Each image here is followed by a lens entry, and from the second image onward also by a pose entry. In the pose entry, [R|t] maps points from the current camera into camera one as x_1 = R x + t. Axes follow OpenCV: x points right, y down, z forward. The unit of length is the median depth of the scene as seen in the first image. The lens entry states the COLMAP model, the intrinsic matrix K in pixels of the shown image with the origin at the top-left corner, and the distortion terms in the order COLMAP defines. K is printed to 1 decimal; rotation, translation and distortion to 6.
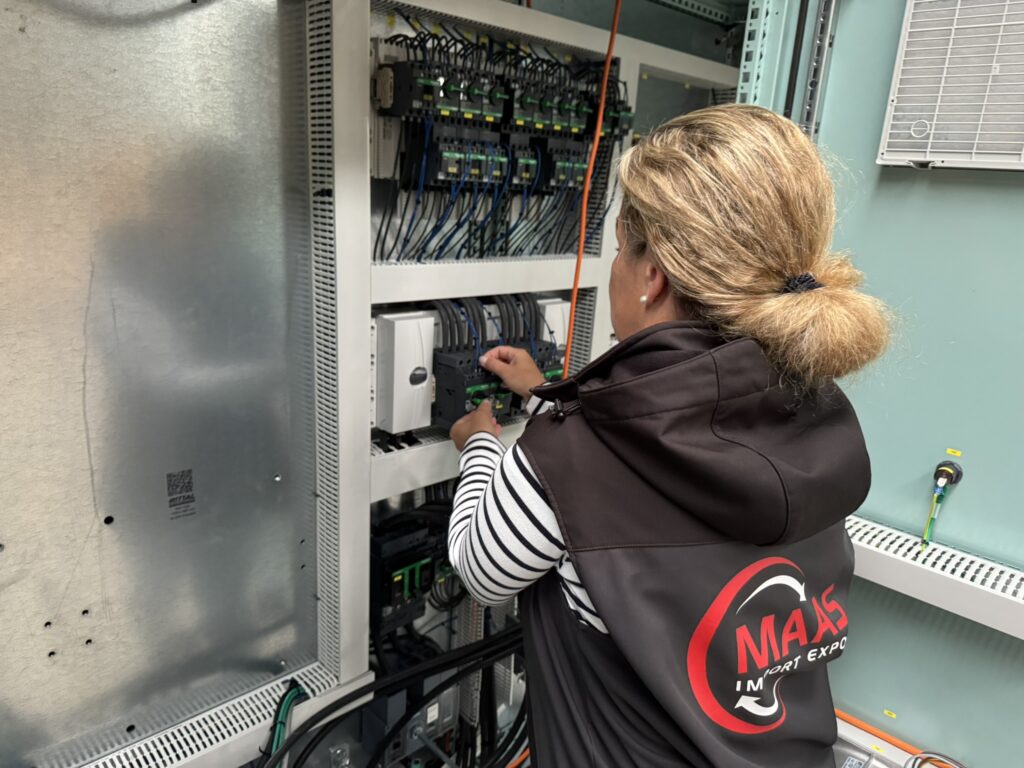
lens RADIAL K [[730.8, 0, 510.2], [0, 730.8, 398.2], [0, 0, 1]] dist [0.080285, -0.018144]
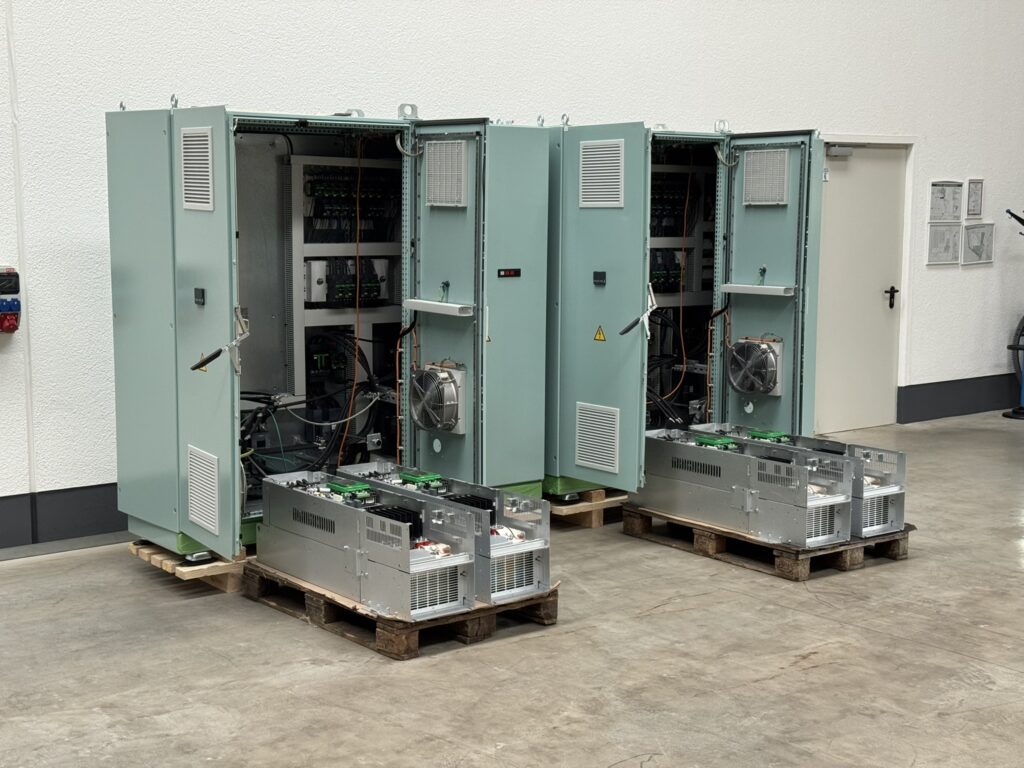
lens RADIAL K [[1433.7, 0, 513.0], [0, 1433.7, 381.9], [0, 0, 1]] dist [0.124887, 0.000000]
pose [[0.992921, -0.043709, -0.110442, 1.222180], [0.022217, 0.981763, -0.188805, 1.426742], [0.116680, 0.185015, 0.975784, -4.313161]]
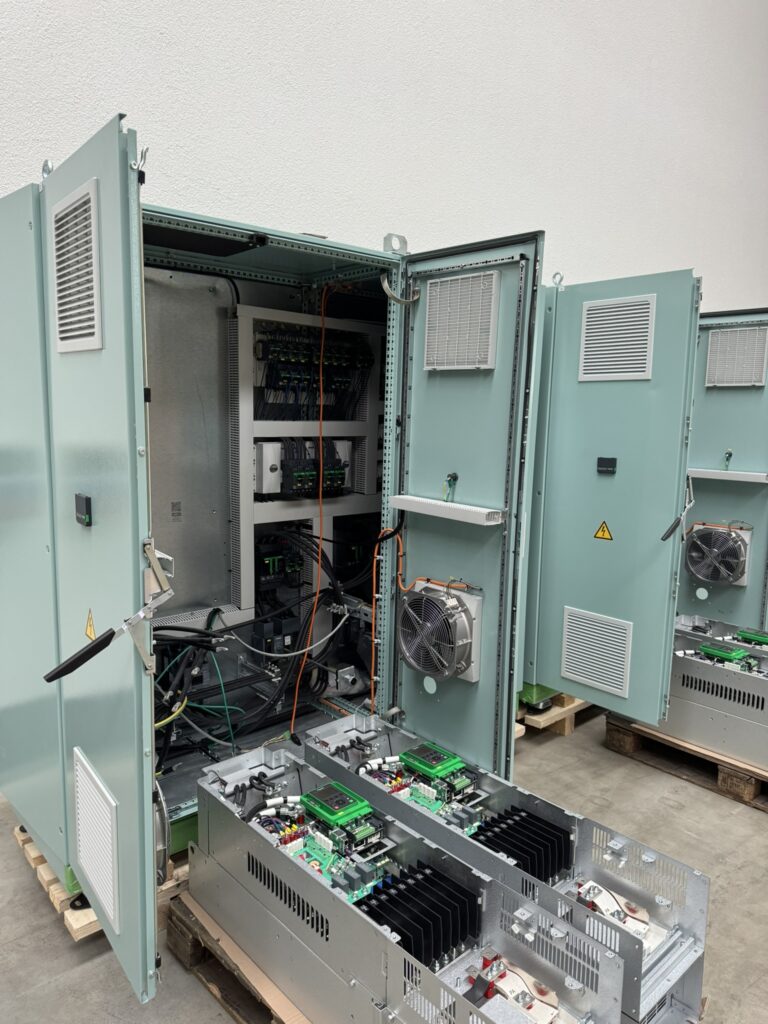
lens RADIAL K [[730.8, 0, 385.5], [0, 730.8, 520.3], [0, 0, 1]] dist [0.080285, -0.018144]
pose [[0.998535, -0.037902, -0.038619, 0.306116], [0.031365, 0.986992, -0.157678, 0.501457], [0.044093, 0.156236, 0.986735, -1.226612]]
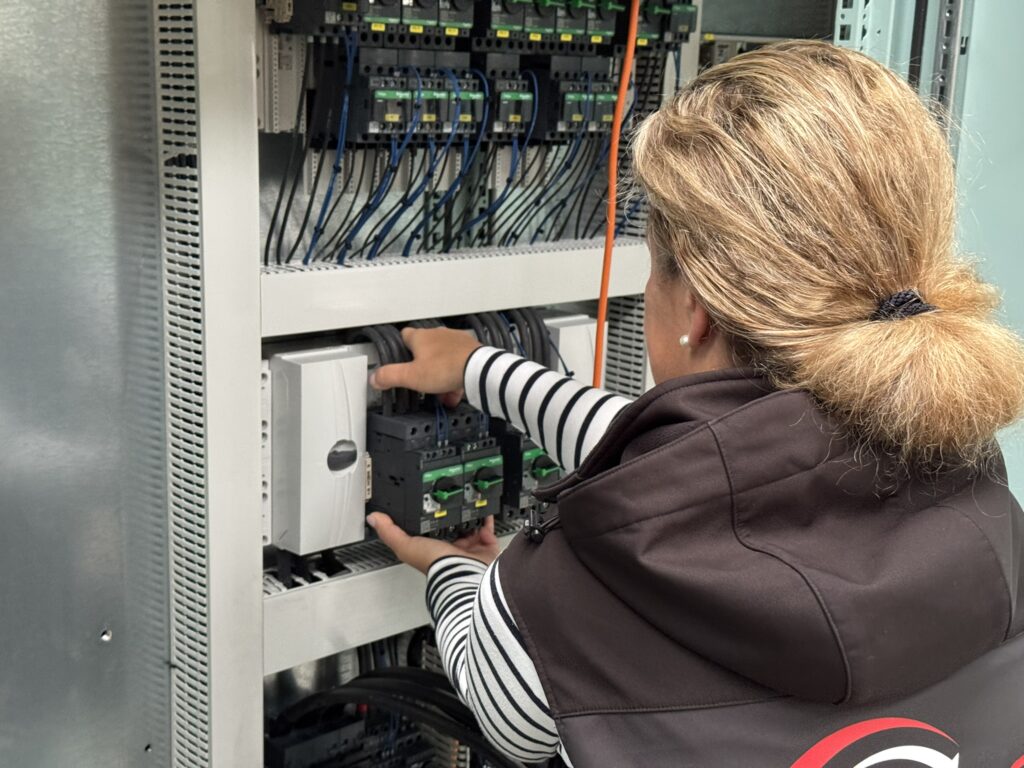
lens RADIAL K [[1433.7, 0, 504.3], [0, 1433.7, 379.6], [0, 0, 1]] dist [0.124887, 0.000000]
pose [[0.999473, -0.025874, -0.019584, 0.029876], [0.024383, 0.997041, -0.072905, -0.003783], [0.021413, 0.072389, 0.997147, -0.159999]]
